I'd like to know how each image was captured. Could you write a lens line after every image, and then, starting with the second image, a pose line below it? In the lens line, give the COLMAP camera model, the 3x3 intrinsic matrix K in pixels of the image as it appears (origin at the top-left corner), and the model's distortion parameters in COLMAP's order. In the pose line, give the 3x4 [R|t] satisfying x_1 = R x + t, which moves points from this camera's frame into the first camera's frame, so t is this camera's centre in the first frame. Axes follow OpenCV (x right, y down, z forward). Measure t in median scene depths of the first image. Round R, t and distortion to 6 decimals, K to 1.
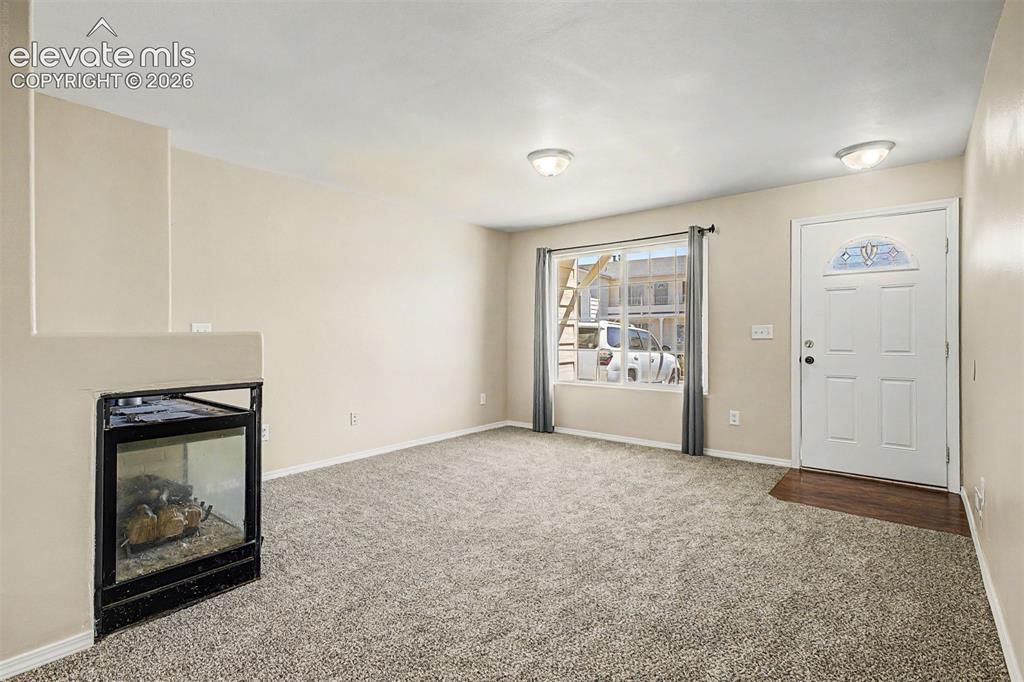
lens RADIAL K [[505.5, 0, 510.0], [0, 505.5, 339.6], [0, 0, 1]] dist [0.016763, -0.001465]
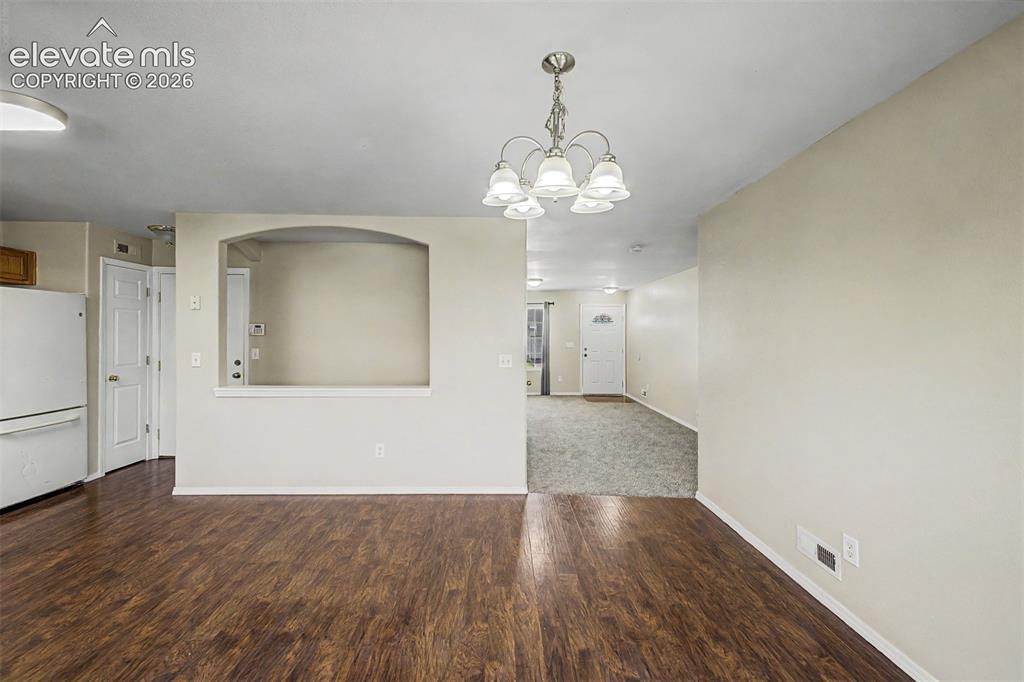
lens RADIAL K [[406.3, 0, 513.9], [0, 406.3, 335.4], [0, 0, 1]] dist [0.012617, -0.003317]
pose [[0.768772, 0.004438, 0.639507, -1.116164], [-0.001390, 0.999985, -0.005268, -0.054637], [-0.639521, 0.003161, 0.768767, -0.443268]]
